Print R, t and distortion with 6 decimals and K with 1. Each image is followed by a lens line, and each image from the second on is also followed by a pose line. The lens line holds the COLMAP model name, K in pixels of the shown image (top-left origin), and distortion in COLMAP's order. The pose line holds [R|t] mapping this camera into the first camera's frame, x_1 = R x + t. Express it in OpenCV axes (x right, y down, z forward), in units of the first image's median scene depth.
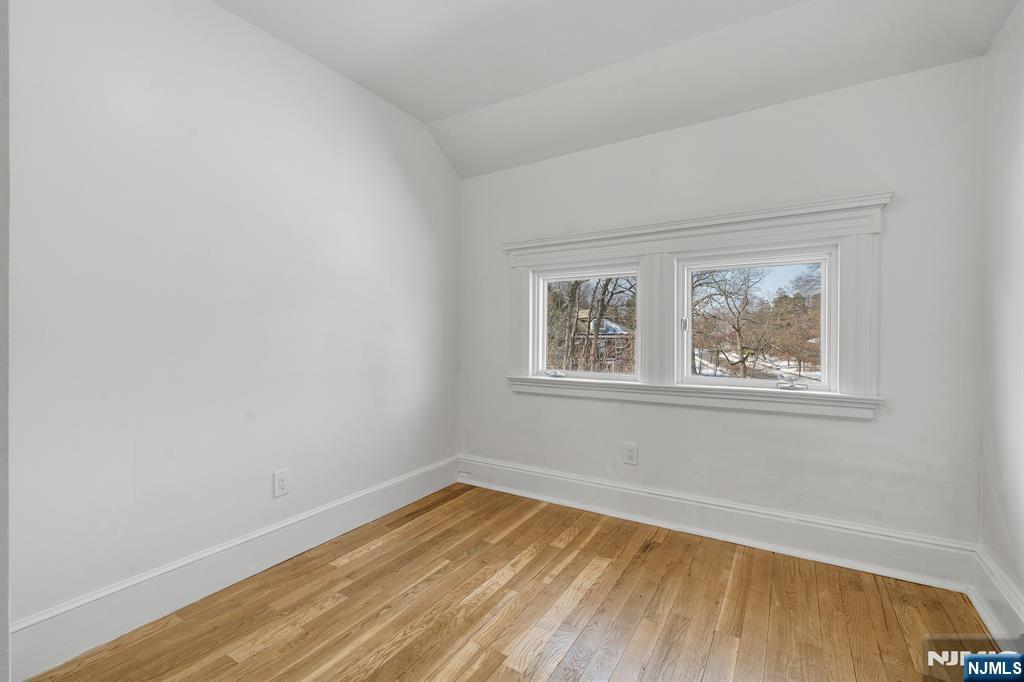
lens RADIAL K [[461.0, 0, 502.9], [0, 461.0, 318.5], [0, 0, 1]] dist [-0.001869, 0.000130]
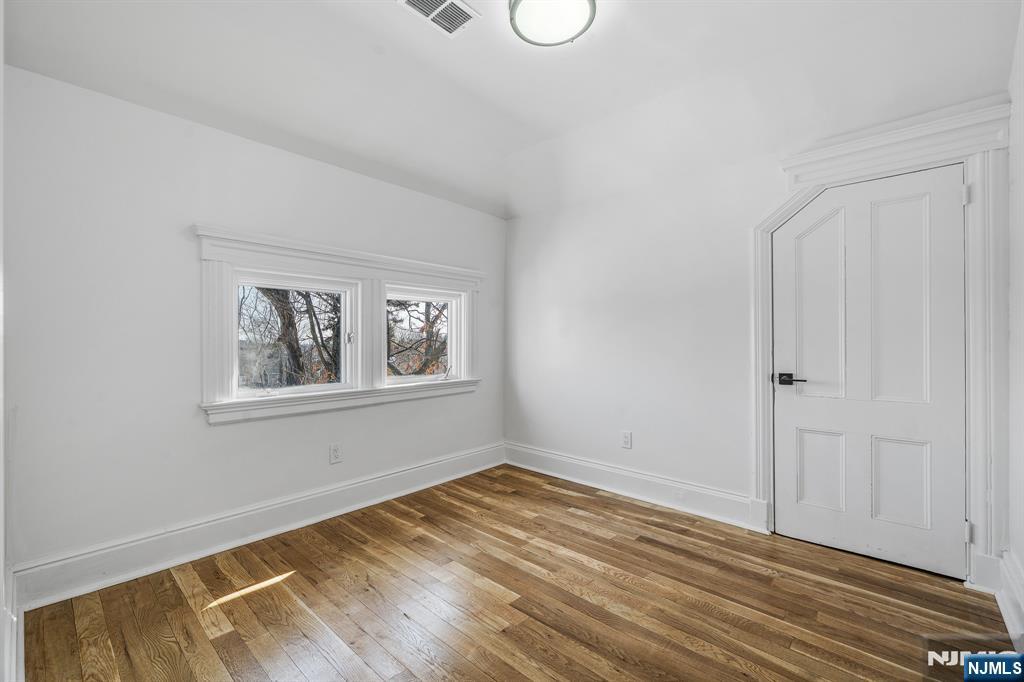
lens RADIAL K [[424.2, 0, 511.9], [0, 424.2, 345.6], [0, 0, 1]] dist [-0.000514, -0.000091]
pose [[0.179071, -0.002709, 0.983832, -0.579160], [-0.019513, 0.999790, 0.006304, 0.014641], [-0.983643, -0.020326, 0.178981, 0.376851]]
